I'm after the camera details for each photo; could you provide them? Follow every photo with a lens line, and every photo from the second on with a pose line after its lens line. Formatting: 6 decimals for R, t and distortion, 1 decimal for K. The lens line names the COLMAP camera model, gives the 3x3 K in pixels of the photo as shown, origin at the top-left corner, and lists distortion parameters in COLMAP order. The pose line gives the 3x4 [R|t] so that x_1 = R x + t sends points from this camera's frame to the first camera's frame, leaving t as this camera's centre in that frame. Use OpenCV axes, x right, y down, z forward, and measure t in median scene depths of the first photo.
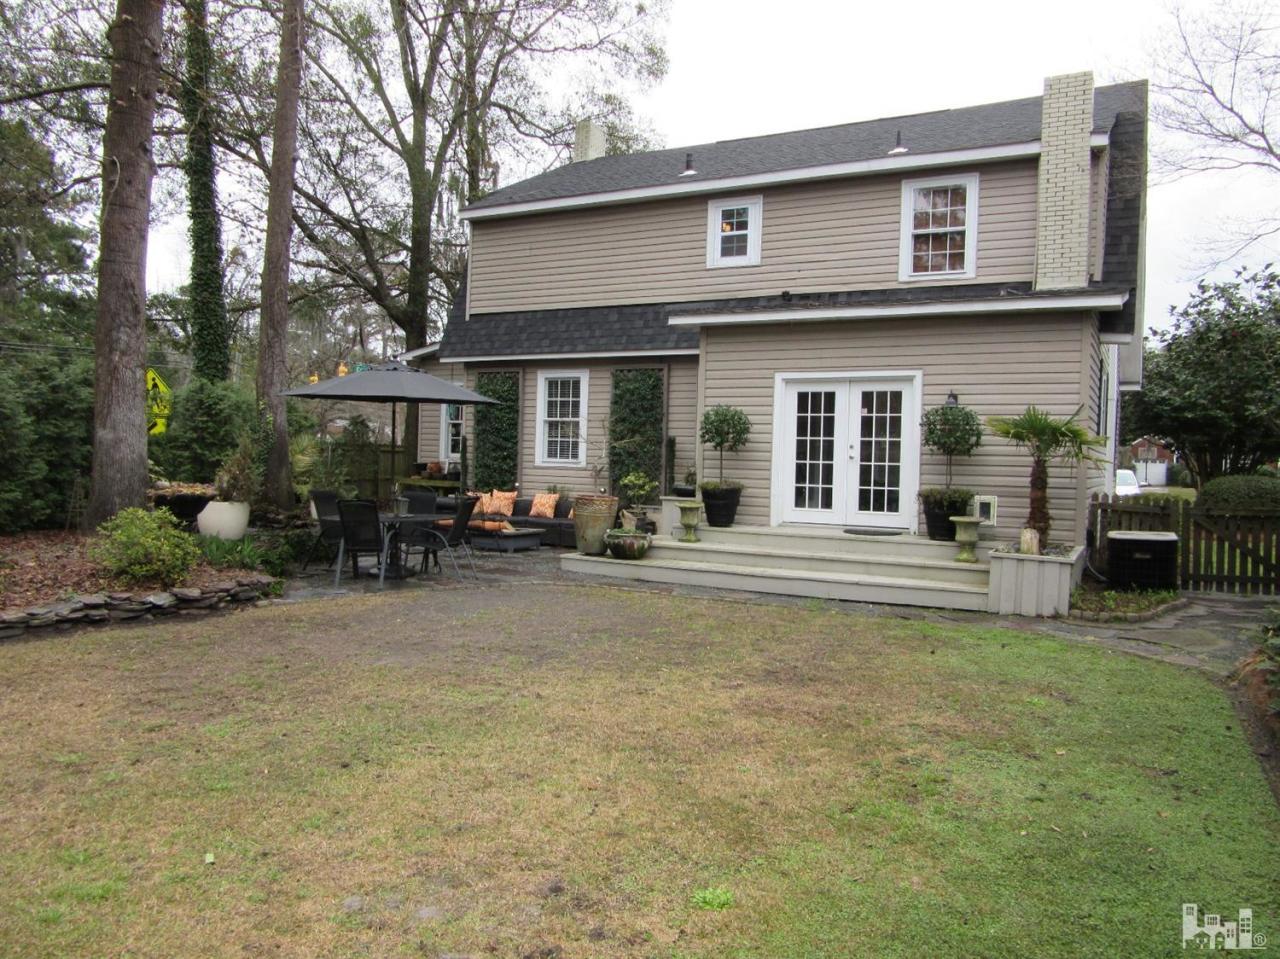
lens RADIAL K [[964.9, 0, 640.3], [0, 964.9, 483.4], [0, 0, 1]] dist [-0.024345, 0.017433]
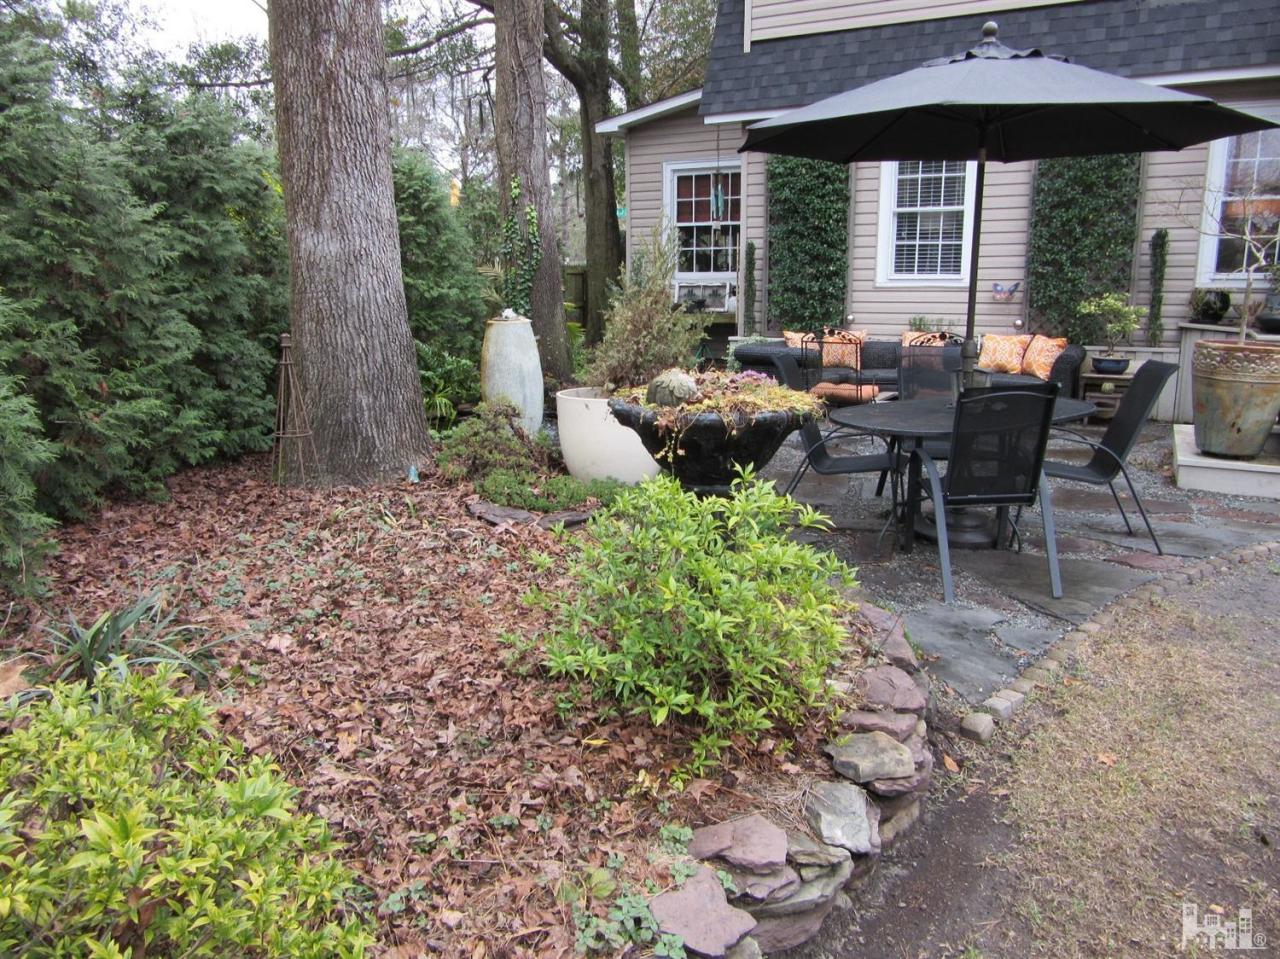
lens RADIAL K [[964.9, 0, 636.2], [0, 964.9, 477.9], [0, 0, 1]] dist [-0.024345, 0.017433]
pose [[0.999430, -0.033144, -0.006378, -0.330292], [0.033751, 0.983223, 0.179256, -0.016715], [0.000330, -0.179369, 0.983782, 0.445411]]
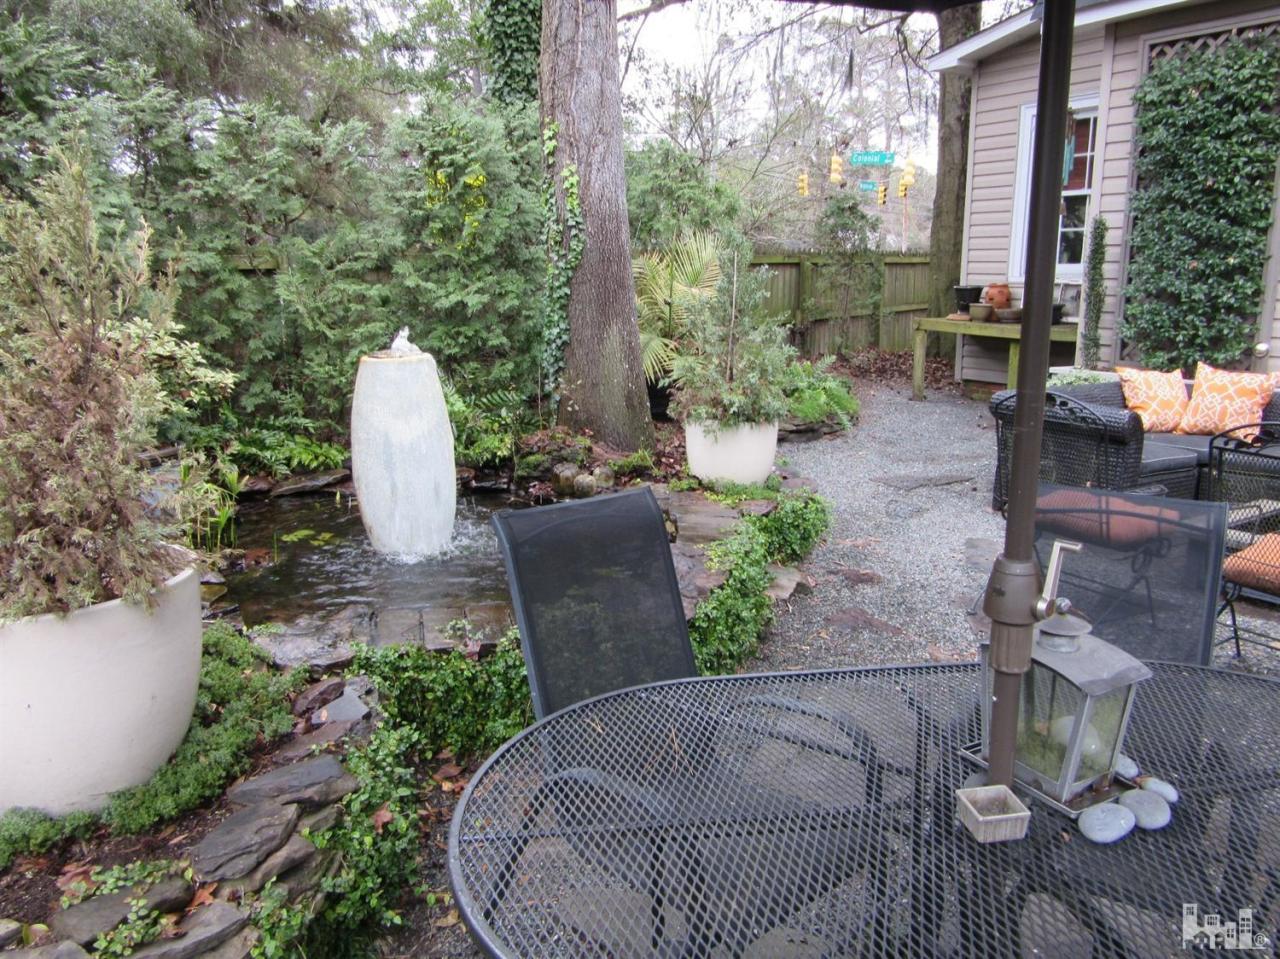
lens RADIAL K [[964.9, 0, 641.9], [0, 964.9, 478.8], [0, 0, 1]] dist [-0.024345, 0.017433]
pose [[0.875761, 0.072129, -0.477326, -0.193396], [0.017925, 0.983234, 0.181465, -0.024443], [0.482413, -0.167475, 0.859785, 0.704732]]
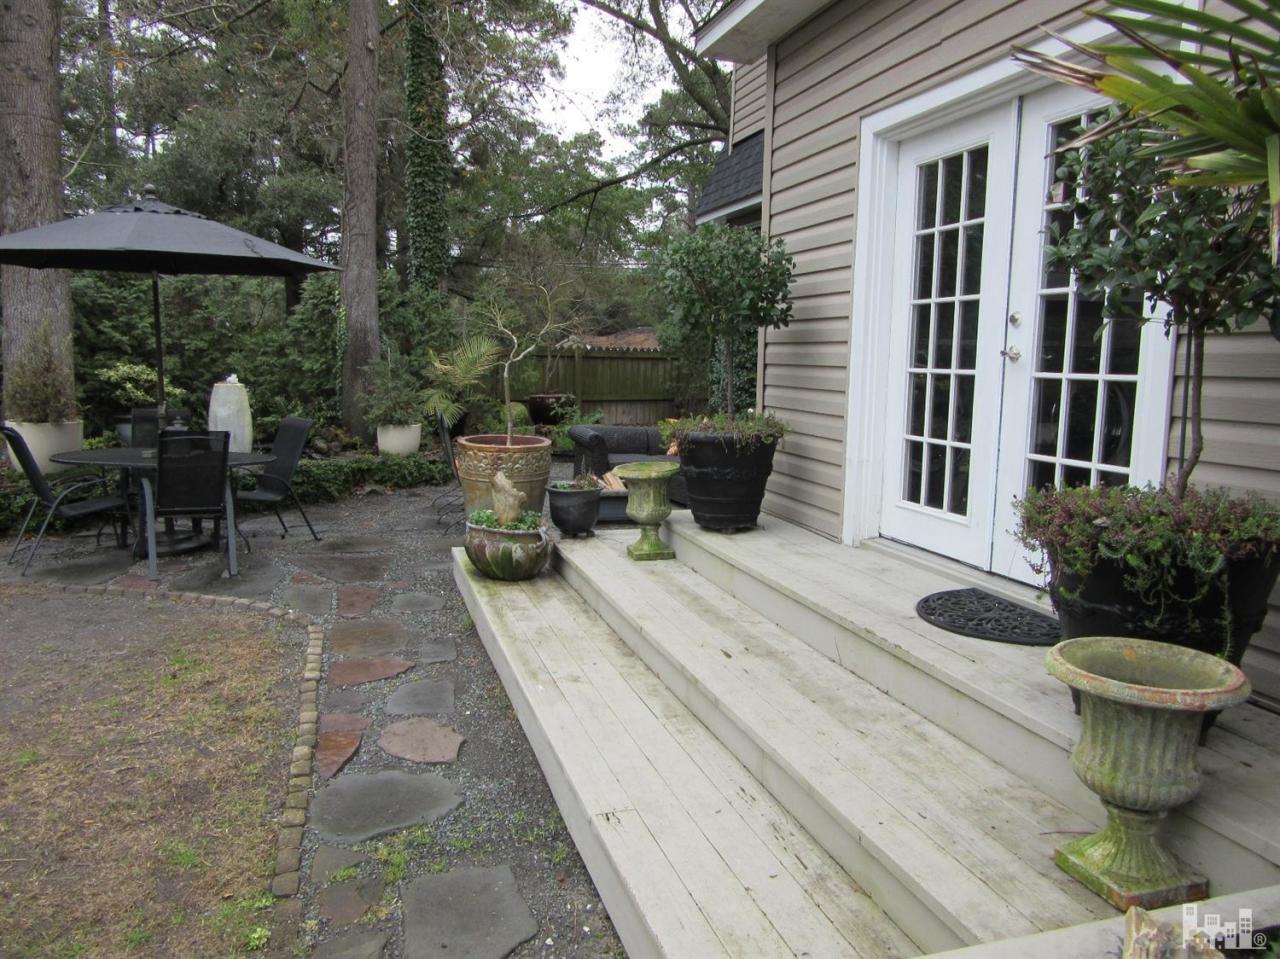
lens RADIAL K [[964.9, 0, 636.0], [0, 964.9, 473.5], [0, 0, 1]] dist [-0.024345, 0.017433]
pose [[0.697991, 0.076939, -0.711961, 0.321217], [-0.023648, 0.996146, 0.084466, -0.011385], [0.715716, -0.042120, 0.697121, 0.640282]]
